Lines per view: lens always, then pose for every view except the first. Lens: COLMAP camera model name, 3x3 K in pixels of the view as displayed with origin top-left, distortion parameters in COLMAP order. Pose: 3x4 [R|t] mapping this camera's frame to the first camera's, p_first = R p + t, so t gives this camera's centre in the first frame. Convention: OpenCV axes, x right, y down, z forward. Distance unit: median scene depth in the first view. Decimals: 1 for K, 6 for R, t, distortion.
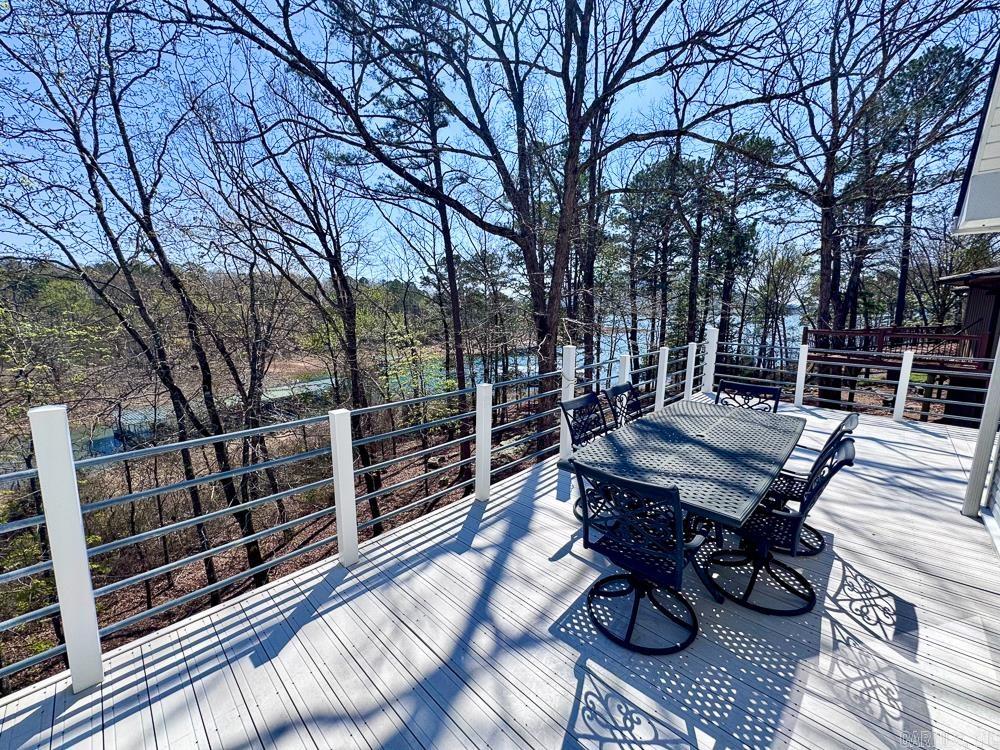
lens RADIAL K [[395.8, 0, 500.0], [0, 395.8, 375.0], [0, 0, 1]] dist [-0.002789, -0.000768]
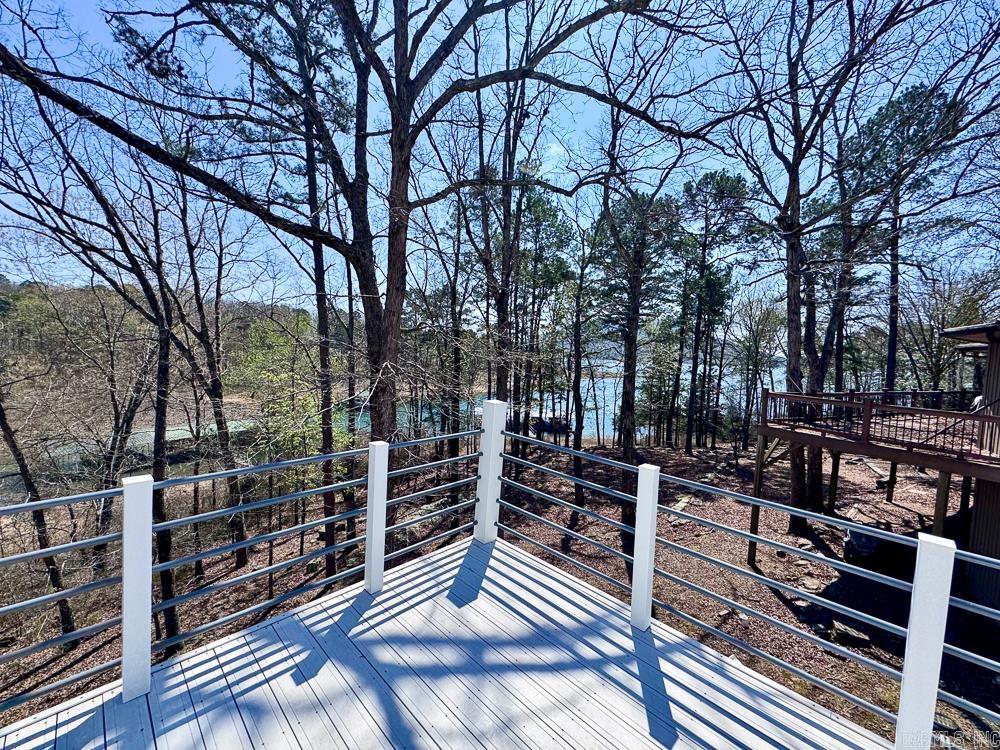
lens RADIAL K [[403.8, 0, 500.0], [0, 403.8, 375.0], [0, 0, 1]] dist [-0.000962, 0.000260]
pose [[0.998919, 0.042839, 0.018038, 0.125654], [-0.040803, 0.994035, -0.101137, -0.024101], [-0.022263, 0.100292, 0.994709, 0.123587]]
